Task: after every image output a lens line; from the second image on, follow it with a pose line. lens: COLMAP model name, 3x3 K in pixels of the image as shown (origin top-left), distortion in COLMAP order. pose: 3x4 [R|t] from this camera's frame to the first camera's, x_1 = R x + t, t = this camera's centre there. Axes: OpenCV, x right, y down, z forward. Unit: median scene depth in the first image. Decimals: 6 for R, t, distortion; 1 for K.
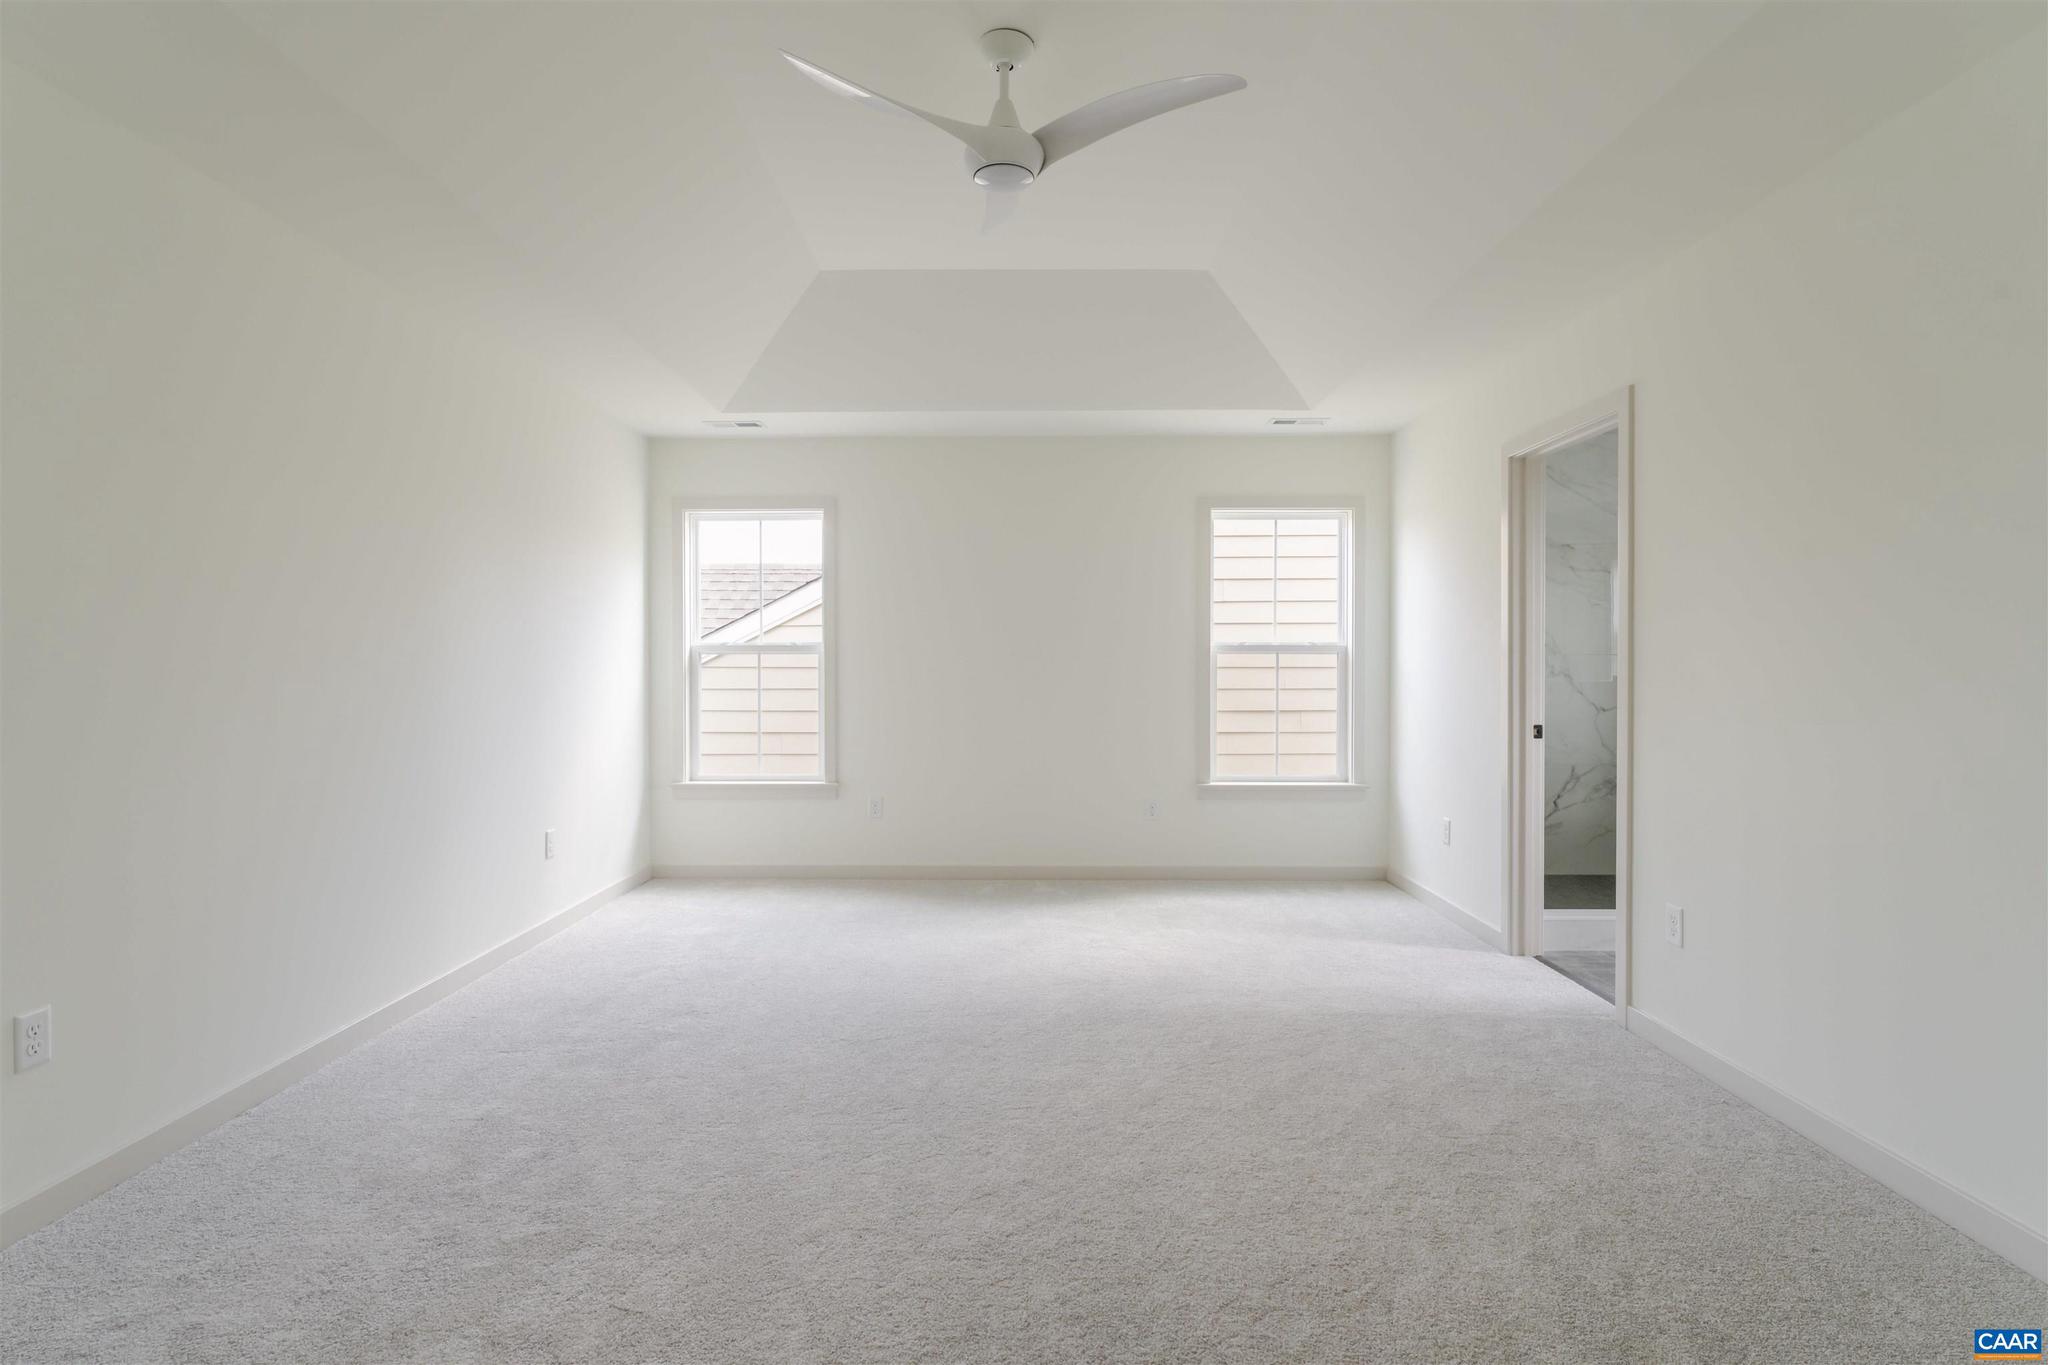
lens RADIAL K [[981.5, 0, 1035.0], [0, 981.5, 669.0], [0, 0, 1]] dist [-0.010663, 0.001295]
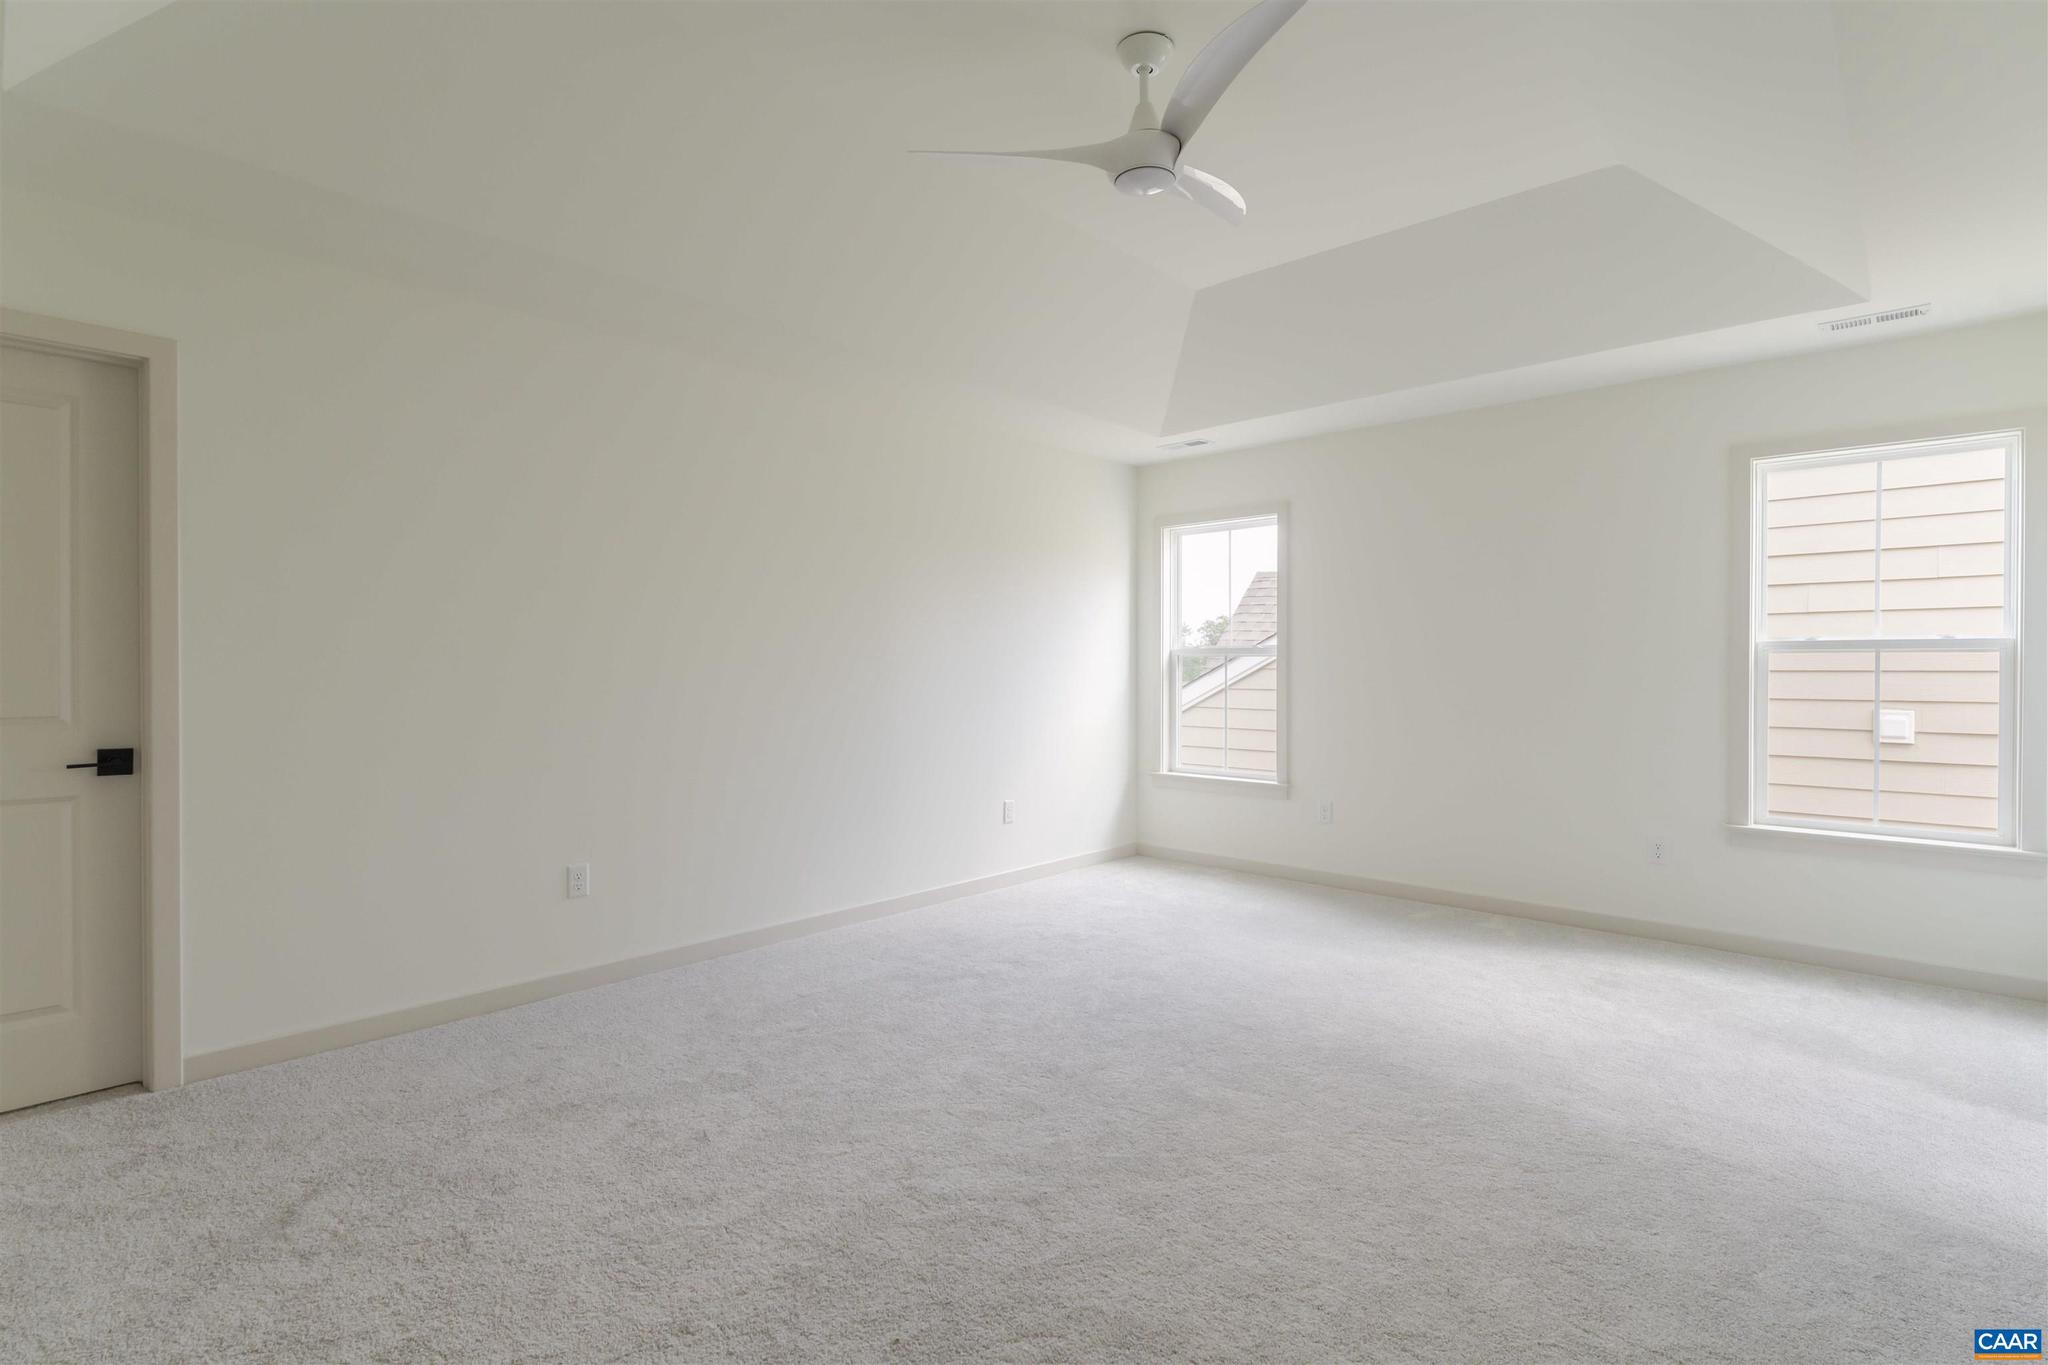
lens RADIAL K [[981.5, 0, 1110.1], [0, 981.5, 672.5], [0, 0, 1]] dist [-0.010663, 0.001295]
pose [[0.752074, 0.006037, -0.659051, 0.328030], [-0.005181, 0.999981, 0.003247, -0.000862], [0.659058, 0.000973, 0.752092, 0.121914]]
